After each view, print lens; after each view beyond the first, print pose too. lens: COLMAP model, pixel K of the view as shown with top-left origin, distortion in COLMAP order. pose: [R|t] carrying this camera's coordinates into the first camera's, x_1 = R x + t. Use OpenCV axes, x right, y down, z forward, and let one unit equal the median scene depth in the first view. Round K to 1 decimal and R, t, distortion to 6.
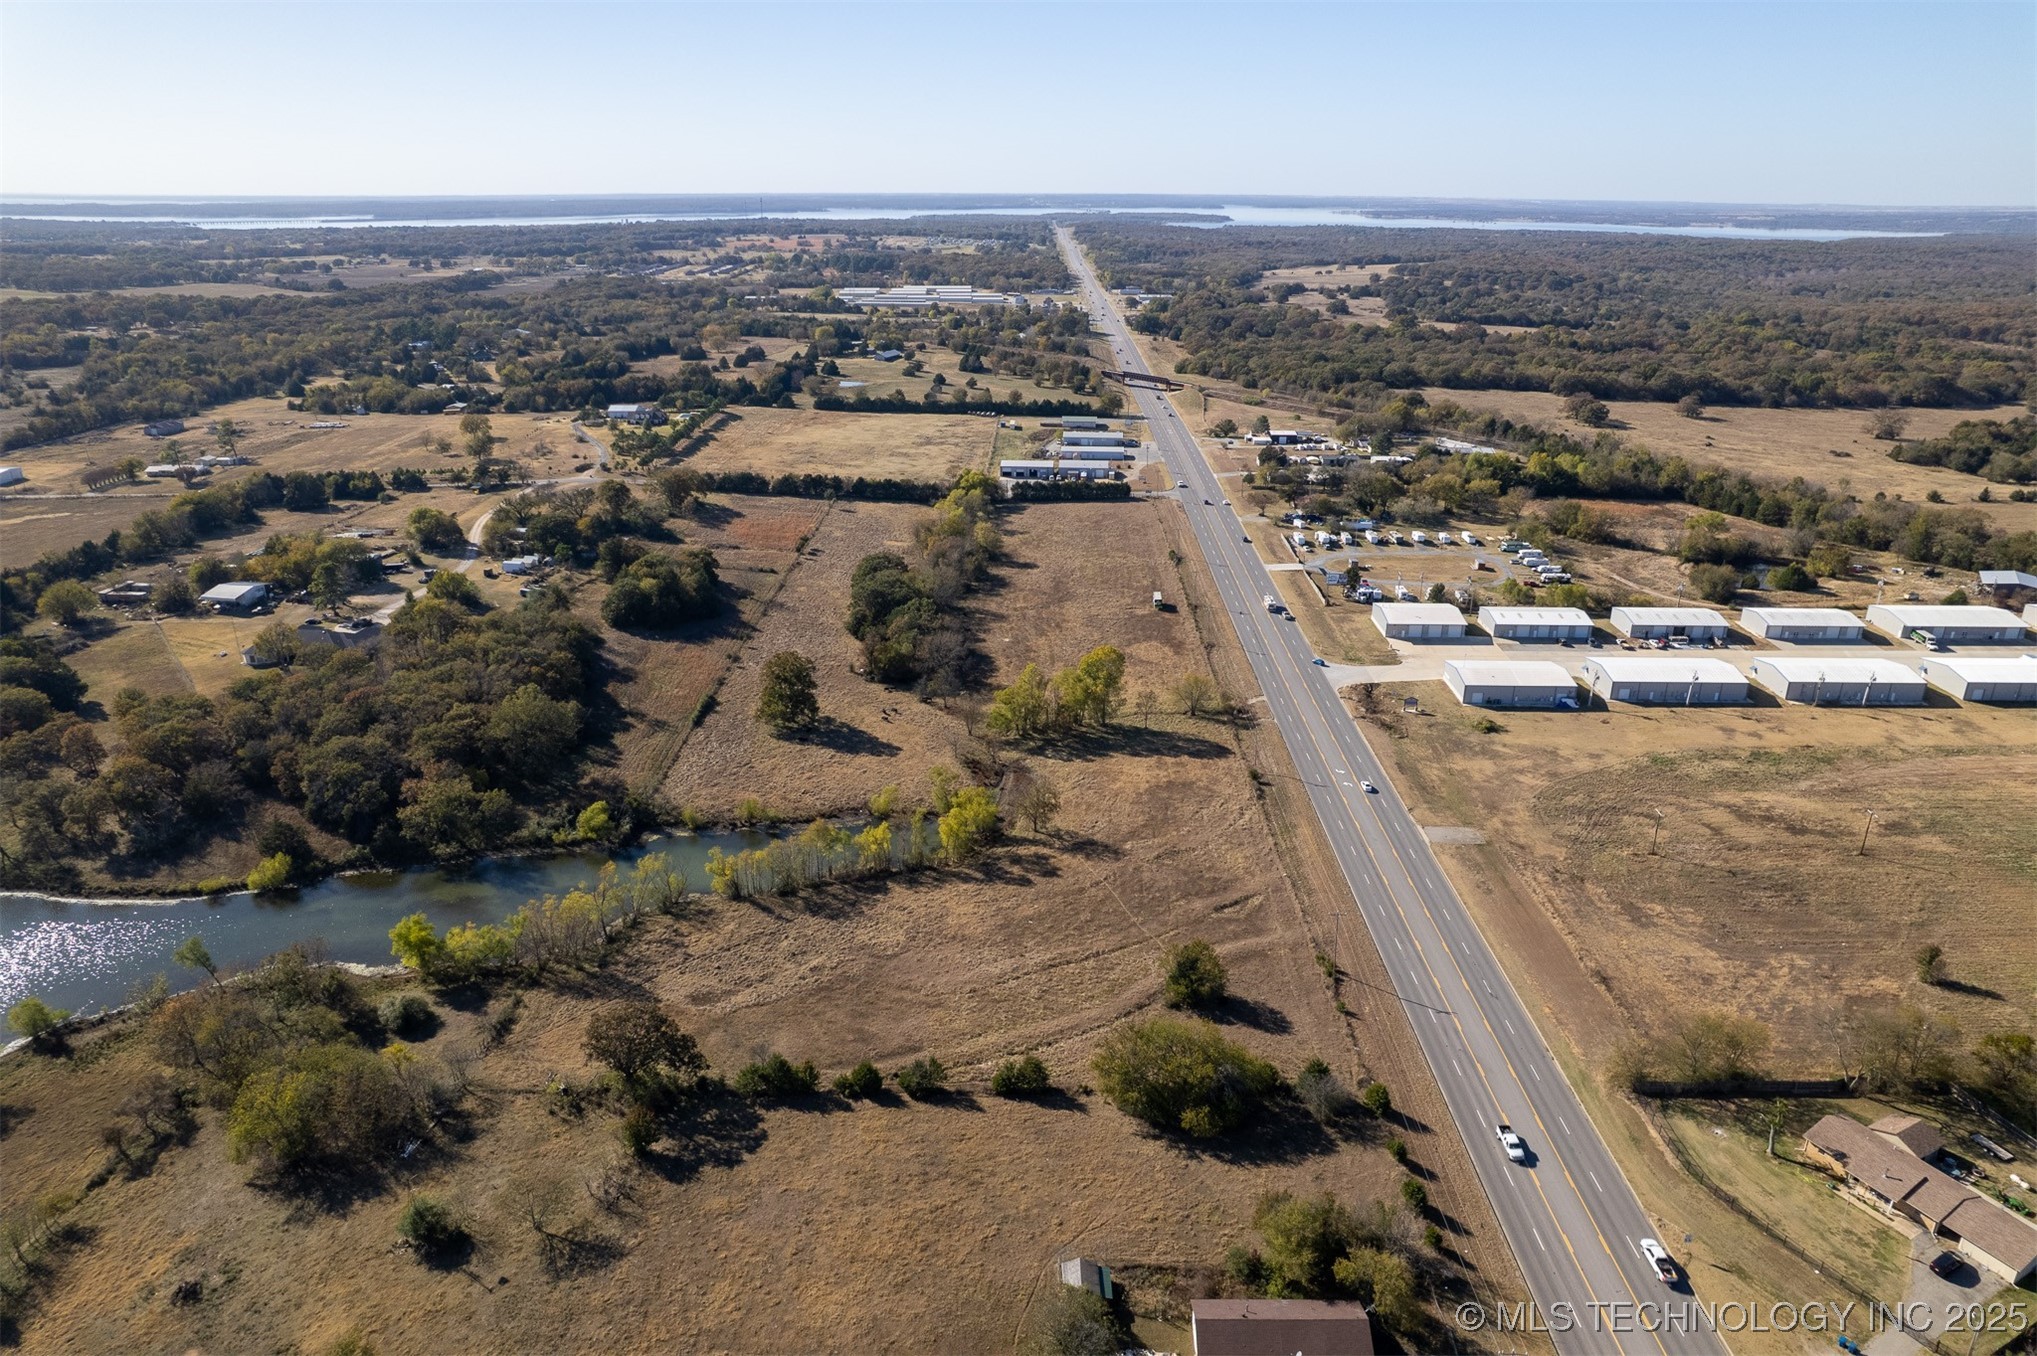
lens RADIAL K [[1306.7, 0, 1034.0], [0, 1306.7, 675.4], [0, 0, 1]] dist [-0.062364, 0.048714]
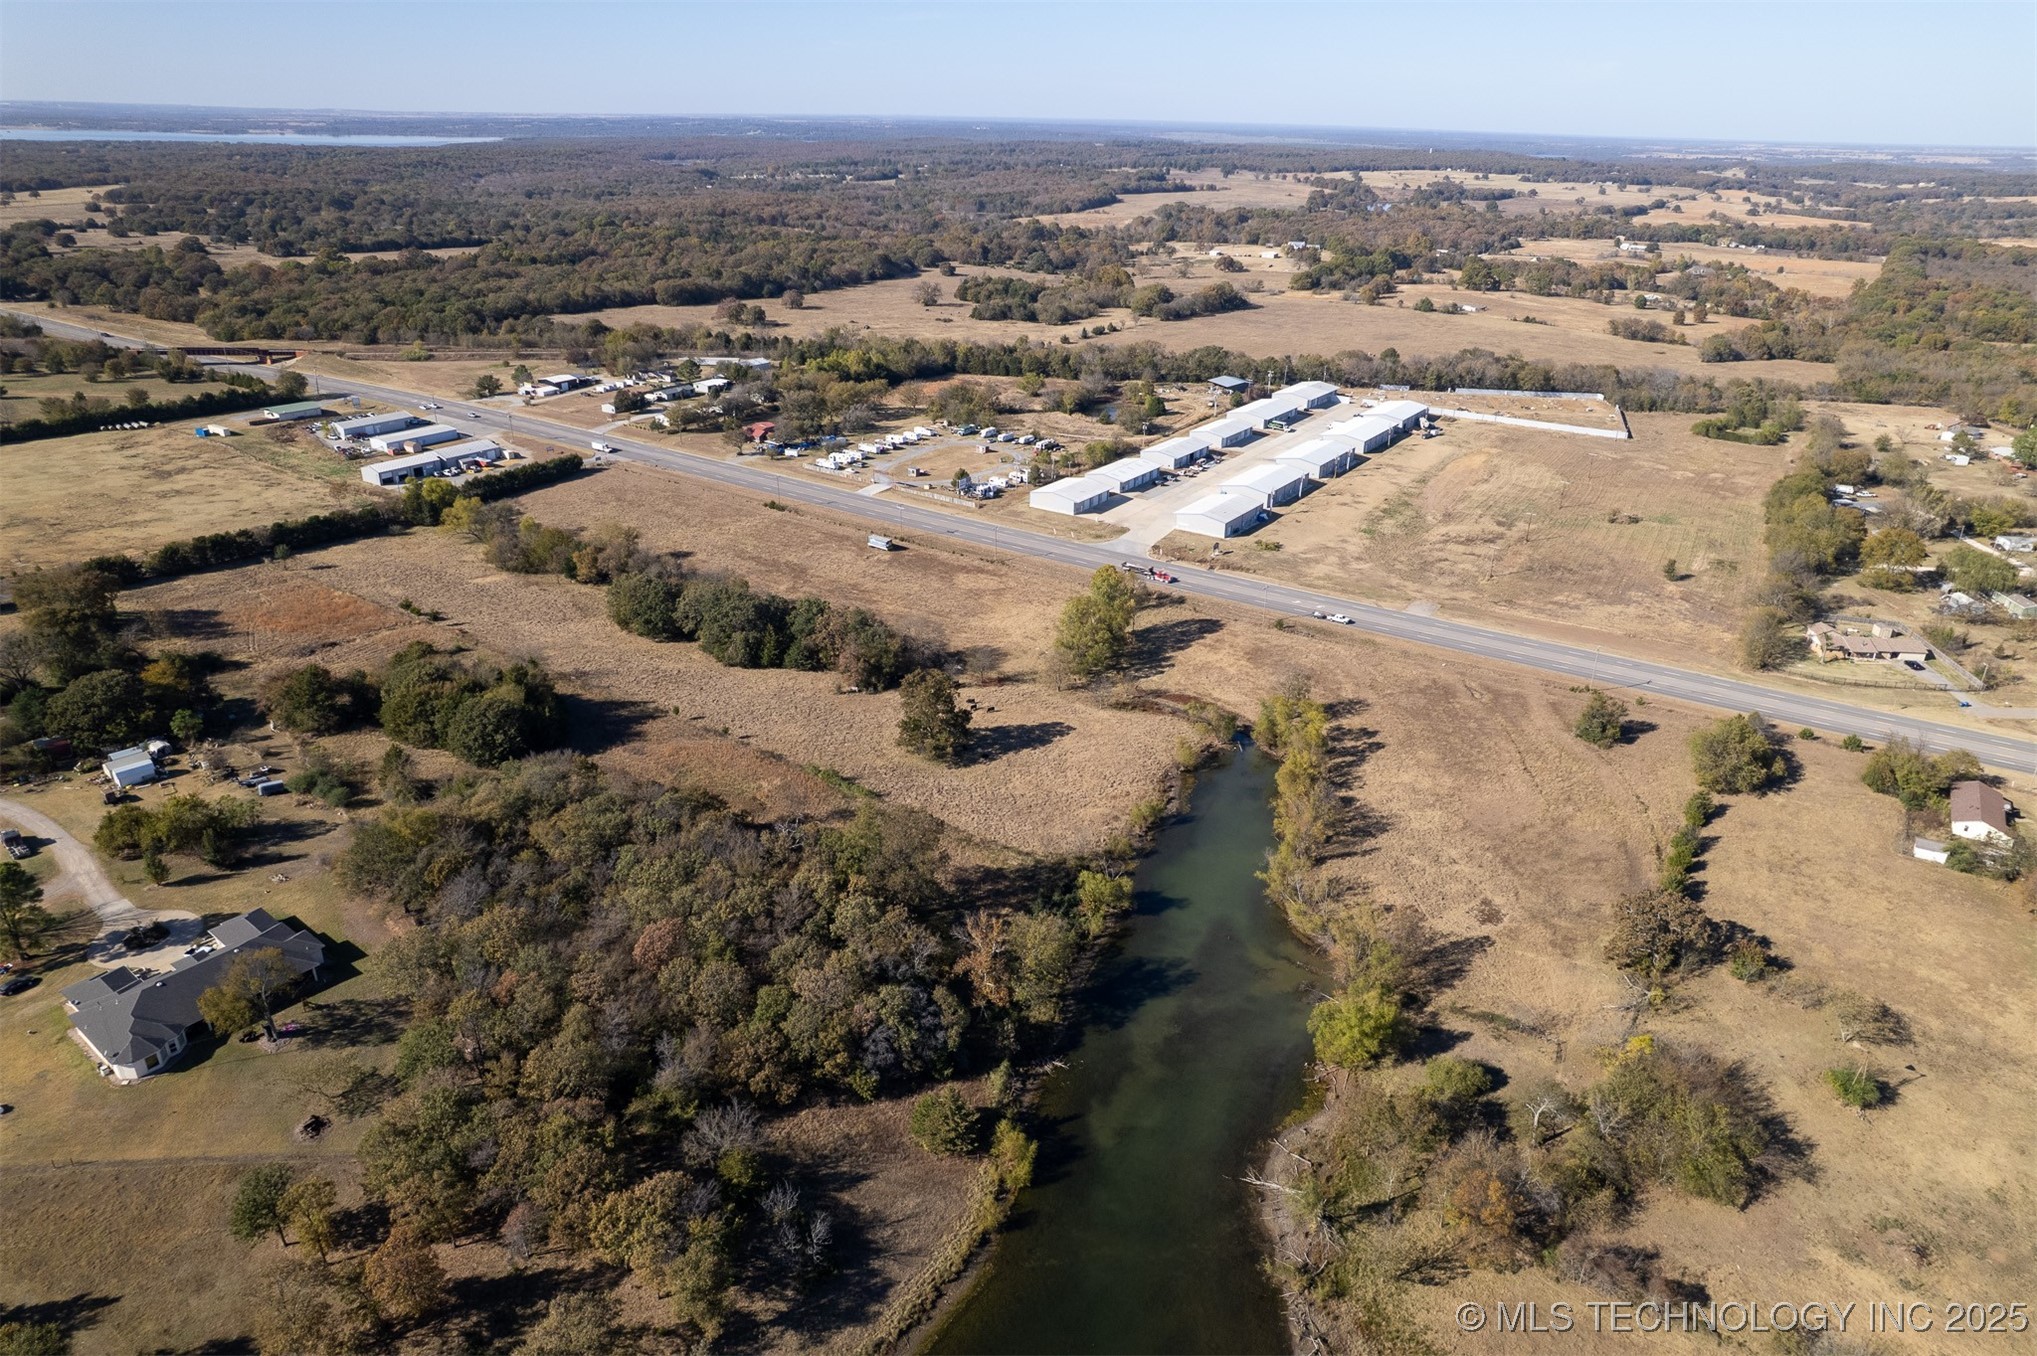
lens RADIAL K [[1306.7, 0, 1034.0], [0, 1306.7, 675.4], [0, 0, 1]] dist [-0.062364, 0.048714]
pose [[0.542440, -0.331869, 0.771765, -0.852567], [0.282108, 0.937277, 0.204760, -0.178854], [-0.791311, 0.106652, 0.602040, 0.456627]]
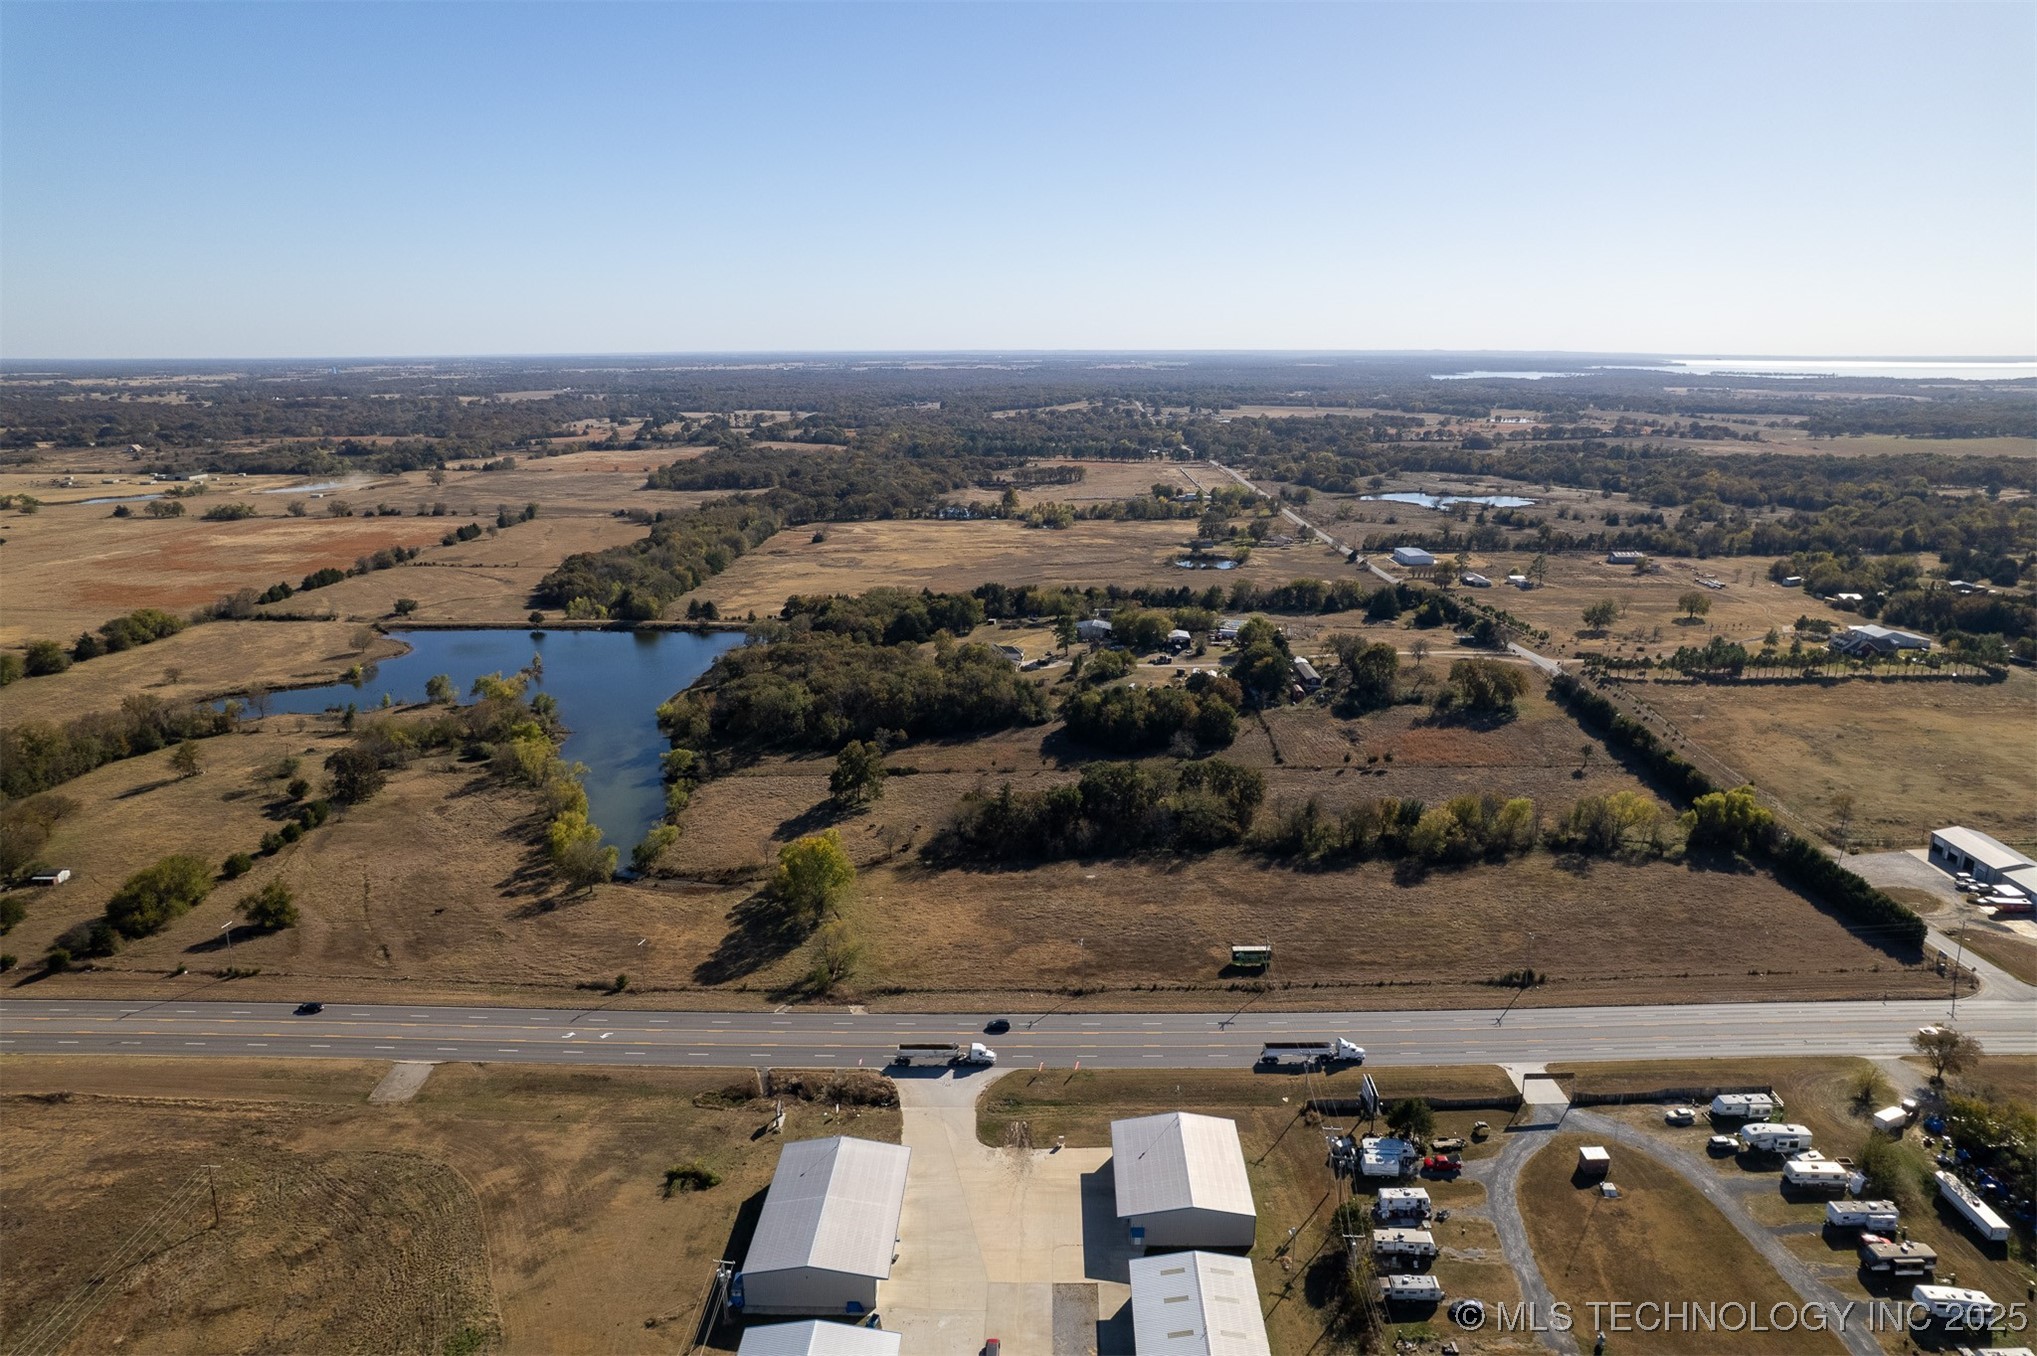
lens RADIAL K [[1306.7, 0, 1034.0], [0, 1306.7, 675.4], [0, 0, 1]] dist [-0.062364, 0.048714]
pose [[-0.006328, 0.241824, -0.970300, 0.947462], [-0.353630, 0.907079, 0.228374, -0.403125], [0.935364, 0.344572, 0.079776, 1.088893]]
